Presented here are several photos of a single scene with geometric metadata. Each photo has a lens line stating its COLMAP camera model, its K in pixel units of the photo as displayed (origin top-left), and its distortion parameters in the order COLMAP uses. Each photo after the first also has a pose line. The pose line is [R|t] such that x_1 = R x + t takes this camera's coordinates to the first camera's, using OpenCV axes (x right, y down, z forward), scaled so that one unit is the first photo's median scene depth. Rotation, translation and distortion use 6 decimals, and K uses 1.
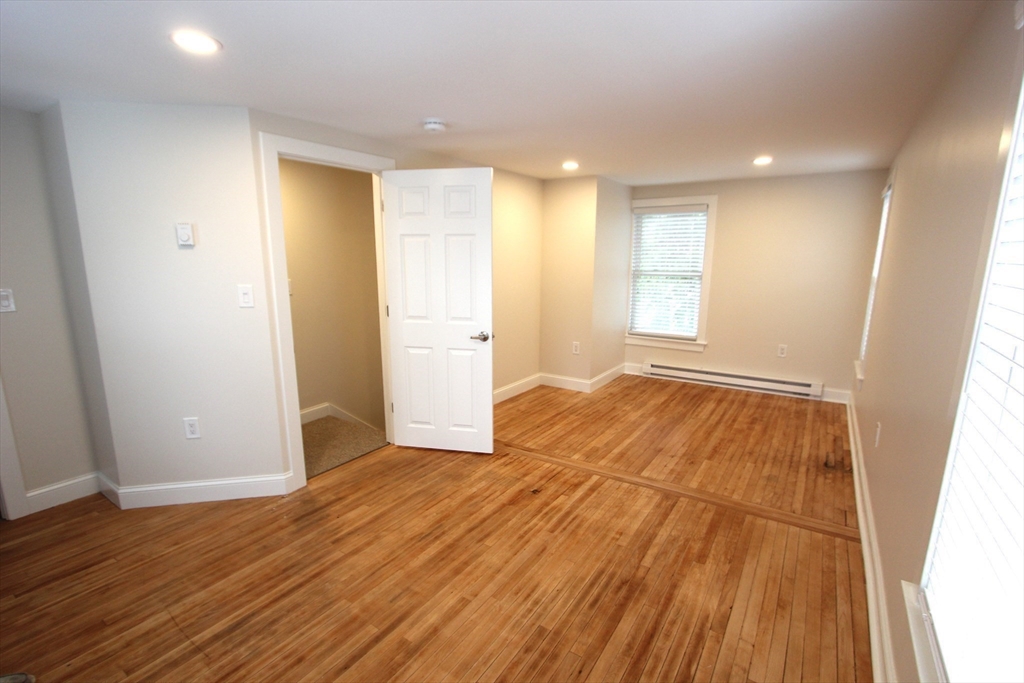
lens RADIAL K [[470.7, 0, 511.2], [0, 470.7, 343.6], [0, 0, 1]] dist [-0.008921, -0.000006]
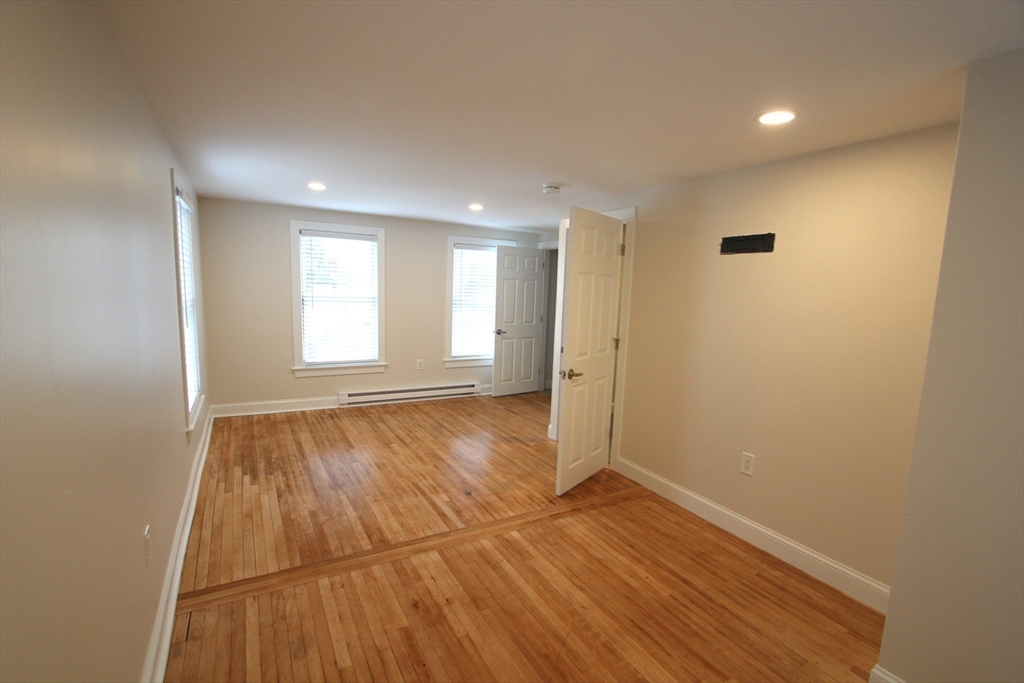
lens RADIAL K [[470.7, 0, 512.2], [0, 470.7, 344.6], [0, 0, 1]] dist [-0.008921, -0.000006]
pose [[-0.441770, 0.092135, -0.892385, 1.034192], [-0.201861, 0.958996, 0.198942, -0.293776], [0.874123, 0.268024, -0.405057, 1.521522]]
